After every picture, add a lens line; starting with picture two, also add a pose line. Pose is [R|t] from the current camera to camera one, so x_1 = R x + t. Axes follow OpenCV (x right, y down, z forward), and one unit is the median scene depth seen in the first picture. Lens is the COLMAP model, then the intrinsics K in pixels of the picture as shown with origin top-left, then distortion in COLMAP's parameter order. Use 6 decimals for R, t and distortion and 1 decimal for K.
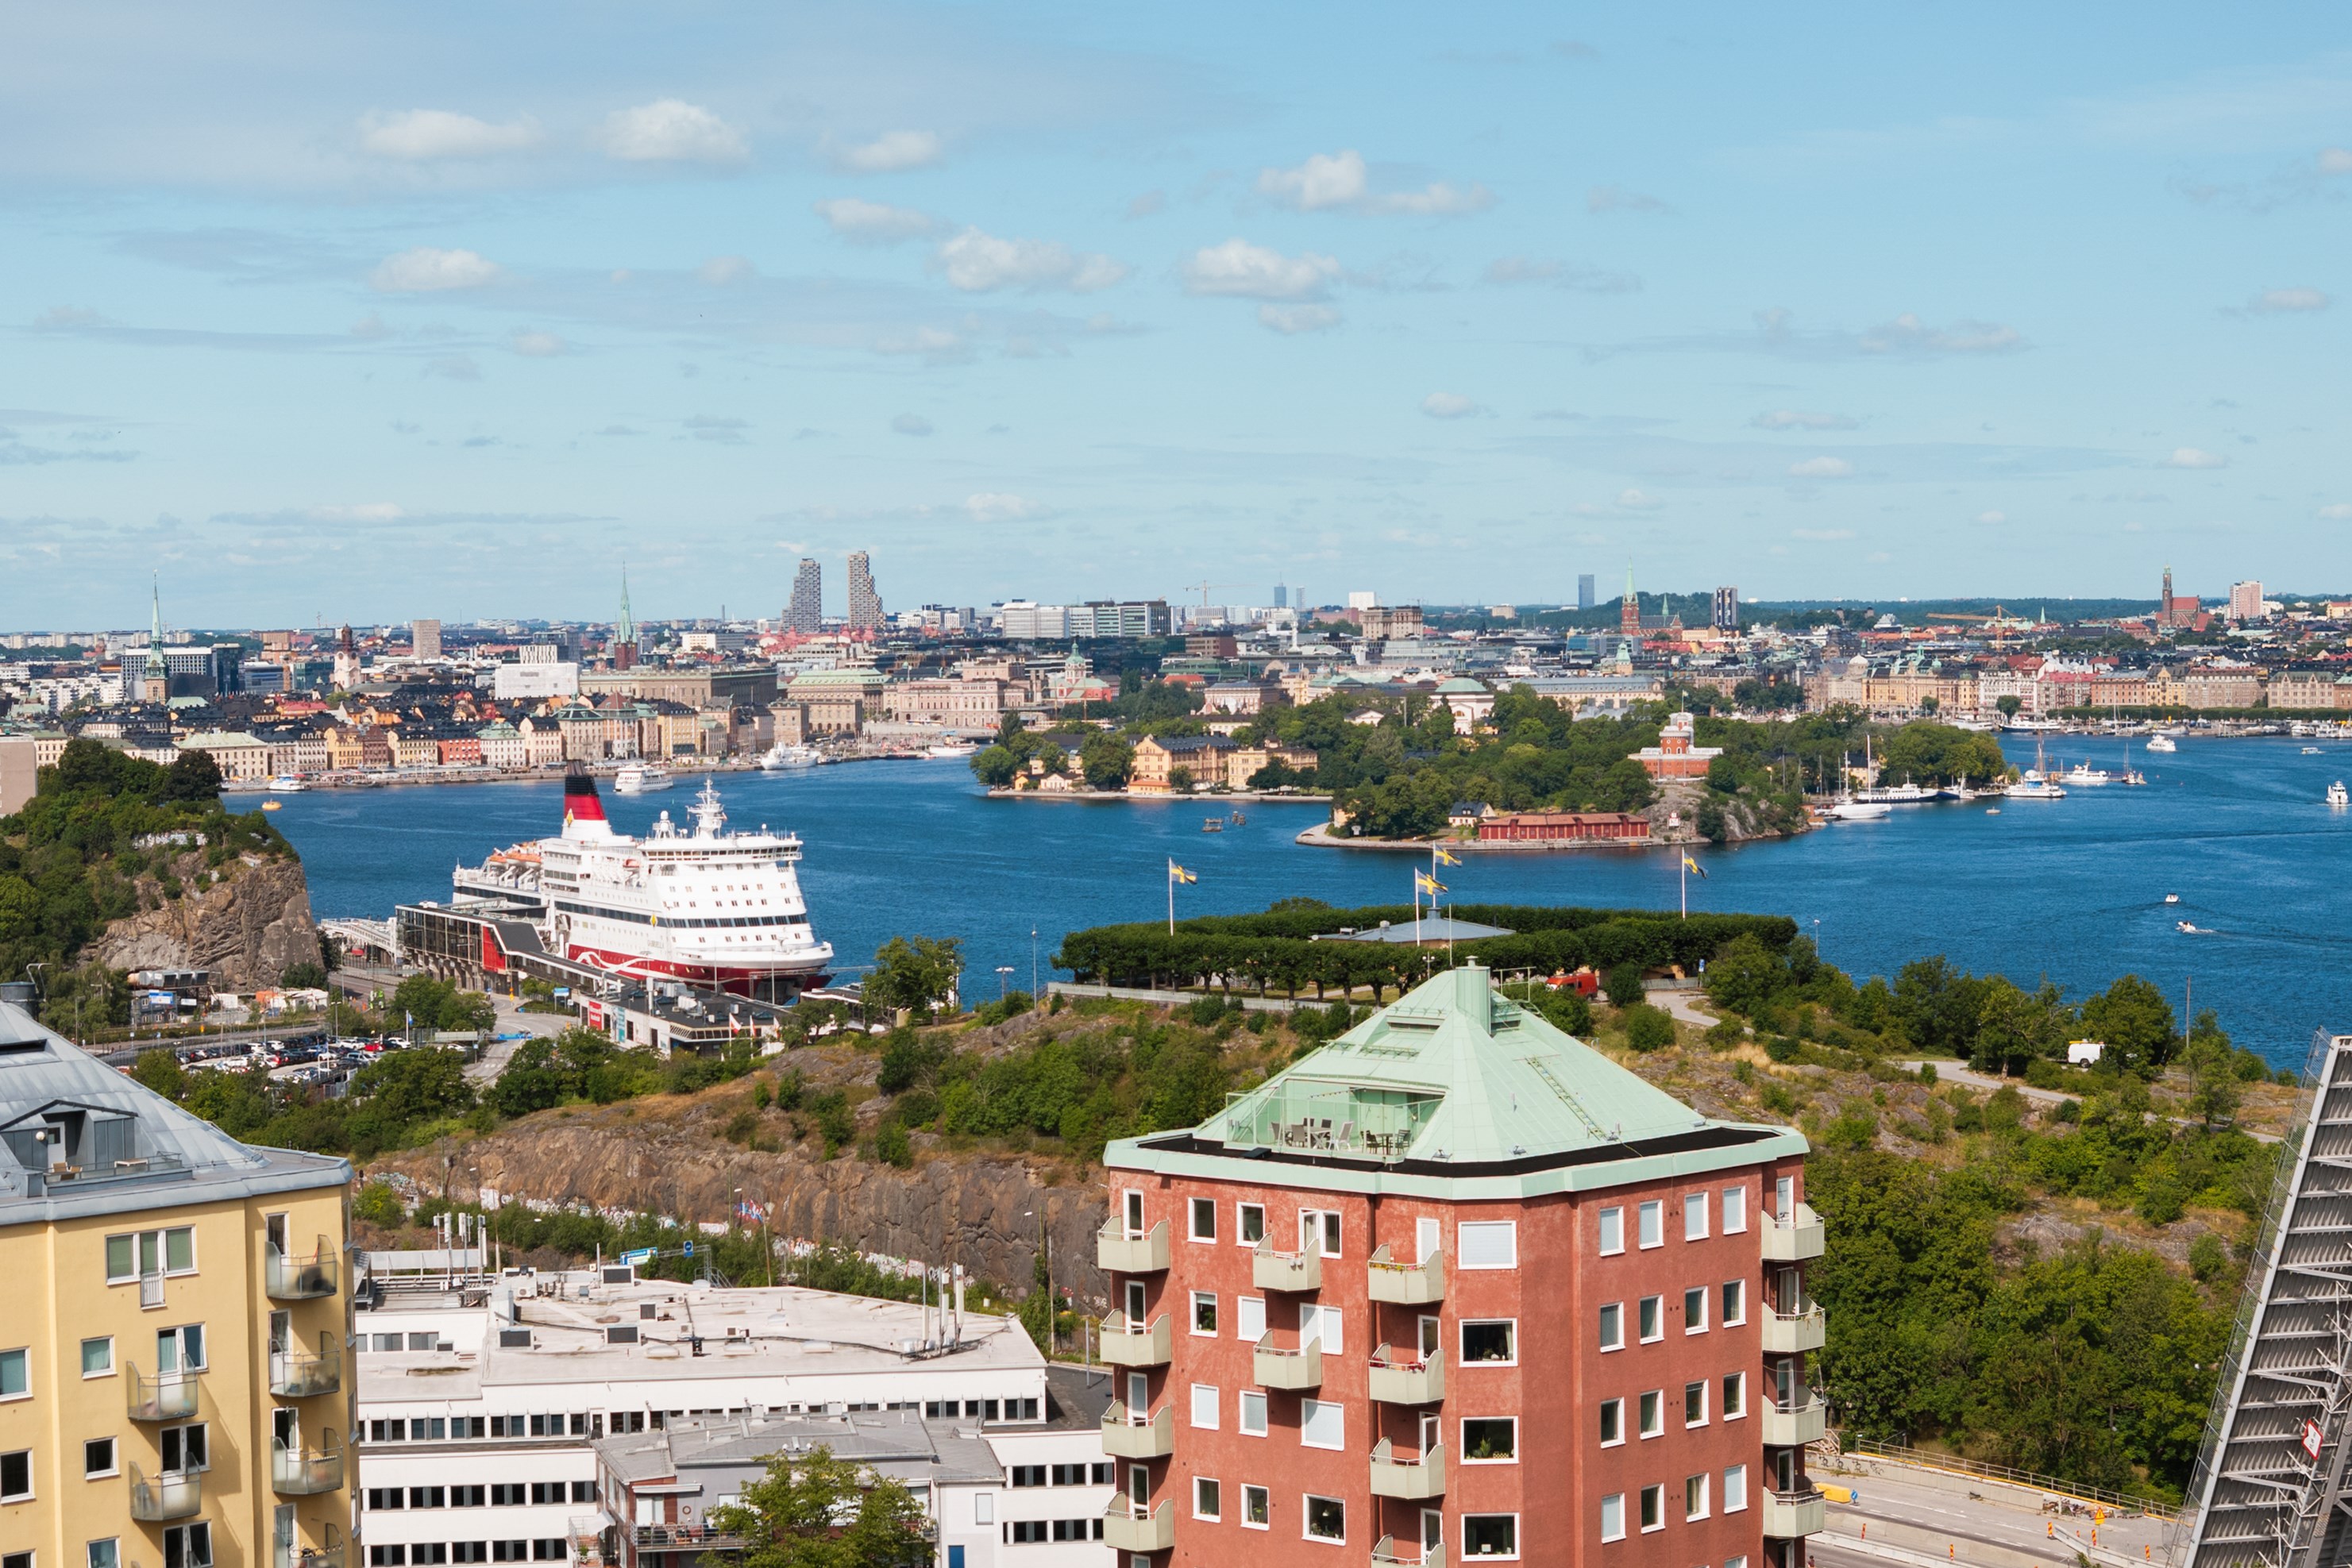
lens RADIAL K [[4784.9, 0, 1176.0], [0, 4784.9, 784.0], [0, 0, 1]] dist [0.080159, 0.403726]
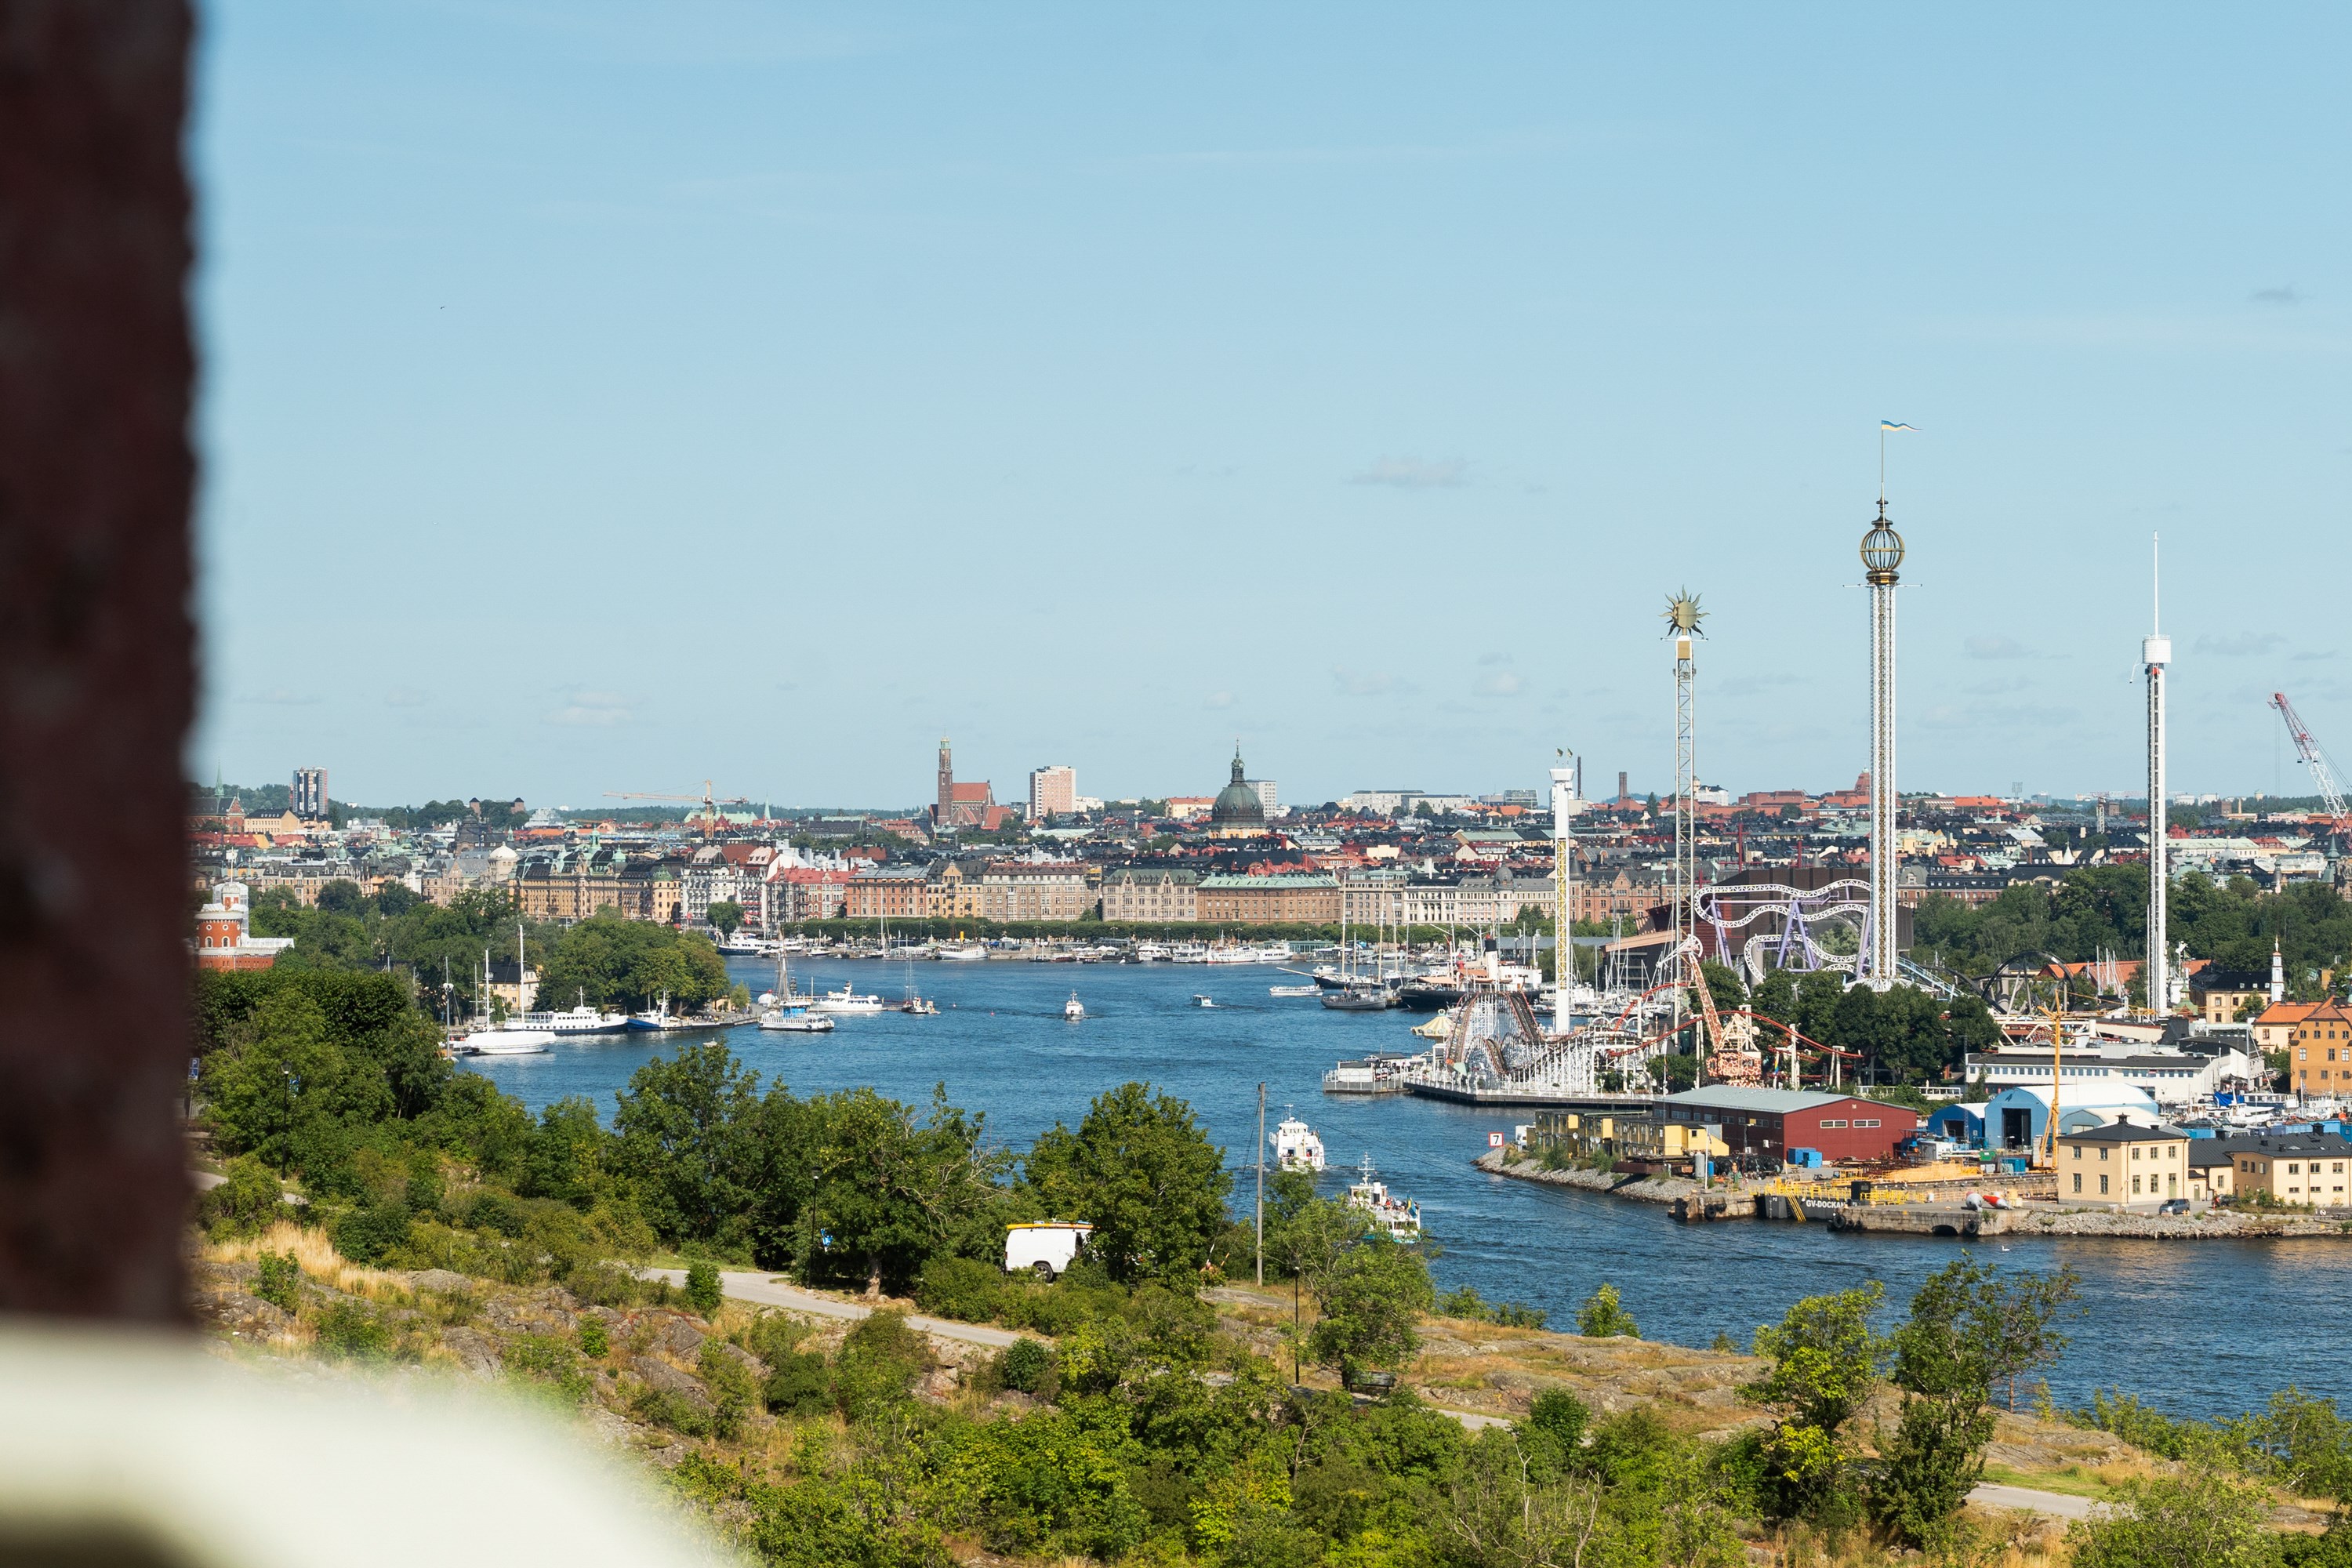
lens RADIAL K [[6717.6, 0, 1067.3], [0, 6717.6, 783.6], [0, 0, 1]] dist [0.006231, 0.012096]
pose [[0.974427, 0.021359, 0.223685, 0.013935], [-0.011214, 0.998854, -0.046524, 0.011457], [-0.224423, 0.042826, 0.973550, 0.106732]]
